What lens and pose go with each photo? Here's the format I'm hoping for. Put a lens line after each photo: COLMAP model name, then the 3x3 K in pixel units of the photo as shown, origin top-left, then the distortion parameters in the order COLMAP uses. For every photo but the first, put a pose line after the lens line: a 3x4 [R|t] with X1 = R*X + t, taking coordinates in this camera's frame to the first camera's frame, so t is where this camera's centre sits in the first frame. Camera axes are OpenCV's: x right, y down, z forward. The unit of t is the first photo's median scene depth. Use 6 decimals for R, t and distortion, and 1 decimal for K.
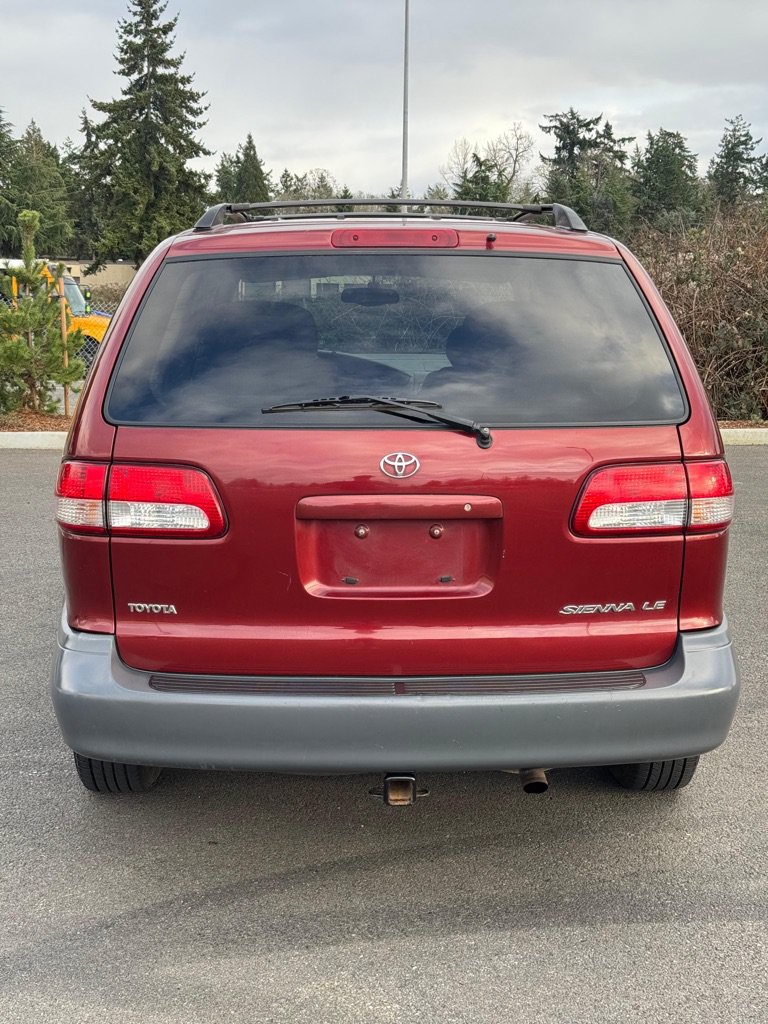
lens RADIAL K [[1426.5, 0, 384.0], [0, 1426.5, 512.0], [0, 0, 1]] dist [0.147384, -0.124497]
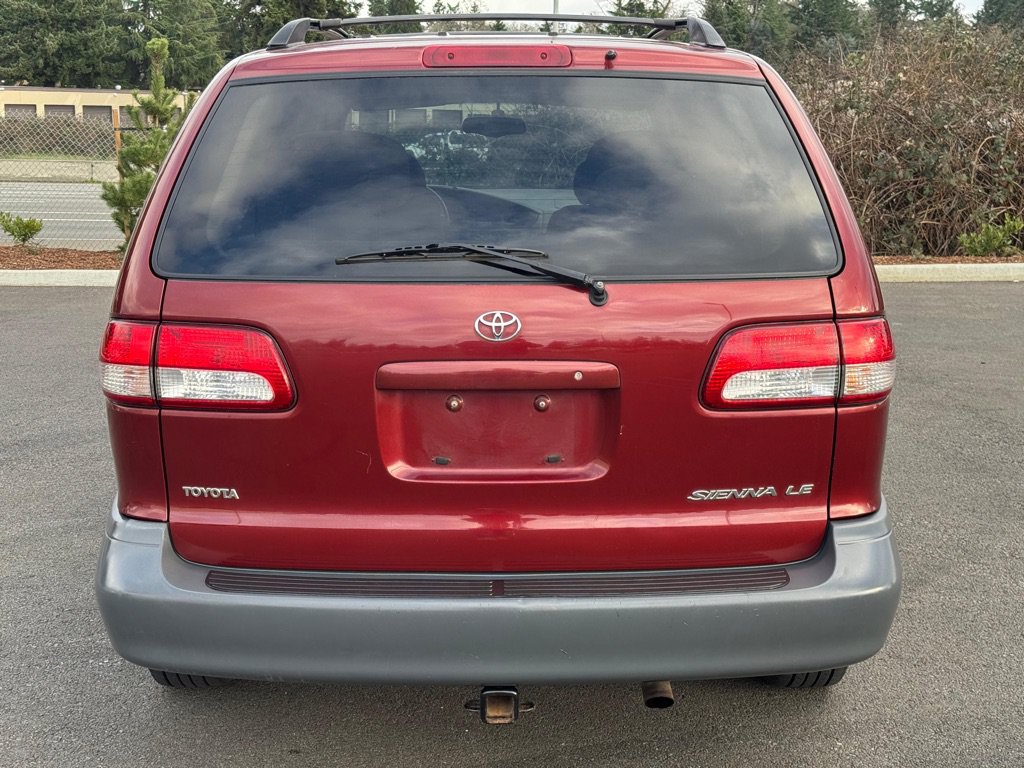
lens RADIAL K [[1426.5, 0, 503.9], [0, 1426.5, 387.2], [0, 0, 1]] dist [0.147384, -0.124497]
pose [[0.999711, 0.000479, -0.024026, 0.033552], [0.000240, 0.999552, 0.029929, -0.020968], [0.024030, -0.029926, 0.999263, 0.147896]]
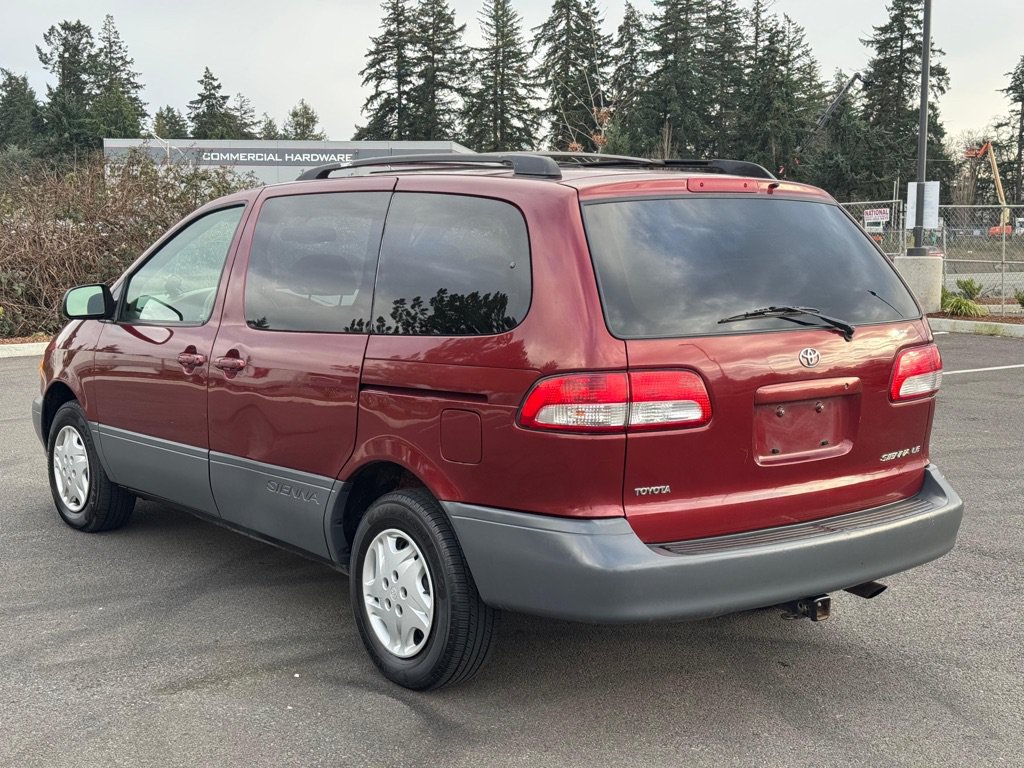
lens RADIAL K [[1426.5, 0, 503.9], [0, 1426.5, 387.2], [0, 0, 1]] dist [0.147384, -0.124497]
pose [[0.807413, -0.069977, 0.585822, -0.950500], [0.091596, 0.995770, -0.007297, -0.021177], [-0.582833, 0.059550, 0.810407, 0.095428]]
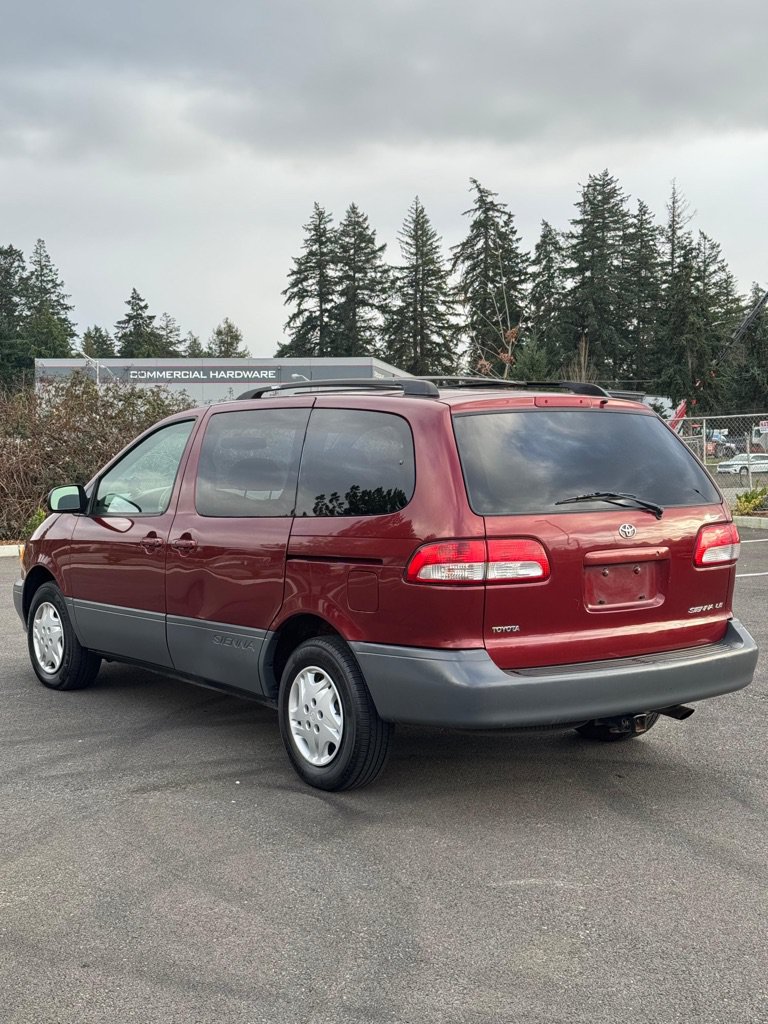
lens RADIAL K [[1426.5, 0, 384.0], [0, 1426.5, 512.0], [0, 0, 1]] dist [0.147384, -0.124497]
pose [[0.823836, -0.037982, 0.565555, -1.164154], [0.094725, 0.992947, -0.071299, 0.038177], [-0.558858, 0.112311, 0.821623, -0.251116]]
